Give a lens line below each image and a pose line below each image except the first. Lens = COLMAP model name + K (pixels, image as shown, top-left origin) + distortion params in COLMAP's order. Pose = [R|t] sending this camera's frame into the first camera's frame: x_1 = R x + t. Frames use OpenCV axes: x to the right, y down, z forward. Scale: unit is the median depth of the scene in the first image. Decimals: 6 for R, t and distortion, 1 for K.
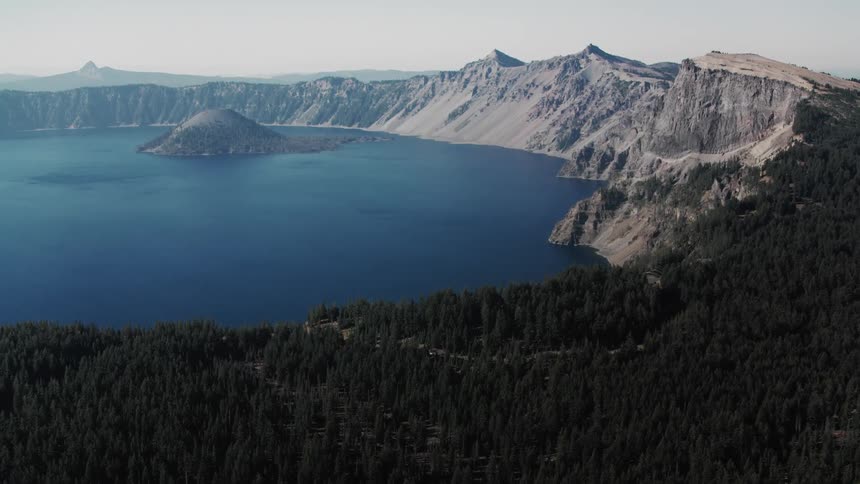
lens RADIAL K [[1090.5, 0, 430.0], [0, 1090.5, 242.0], [0, 0, 1]] dist [-0.242193, 0.359916]
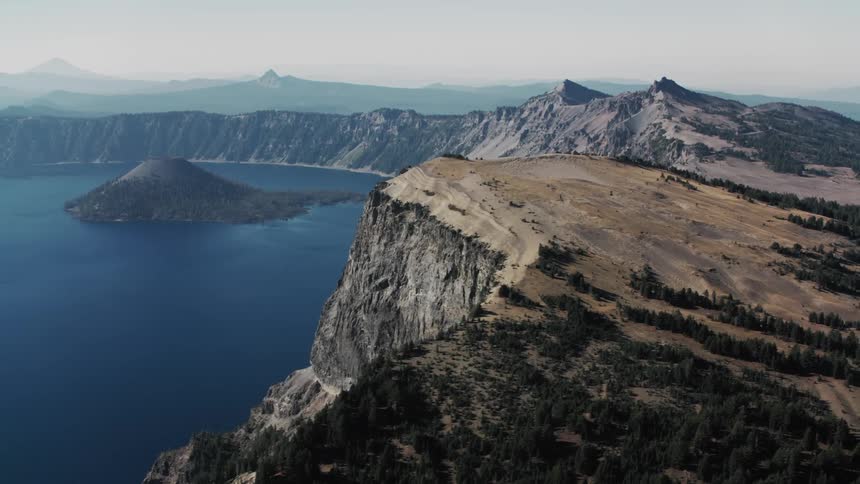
lens RADIAL K [[1090.5, 0, 430.0], [0, 1090.5, 242.0], [0, 0, 1]] dist [-0.242193, 0.359916]
pose [[0.966315, 0.045194, -0.253362, 0.166020], [-0.045602, 0.998951, 0.004264, -0.062792], [0.253289, 0.007433, 0.967362, 0.240746]]
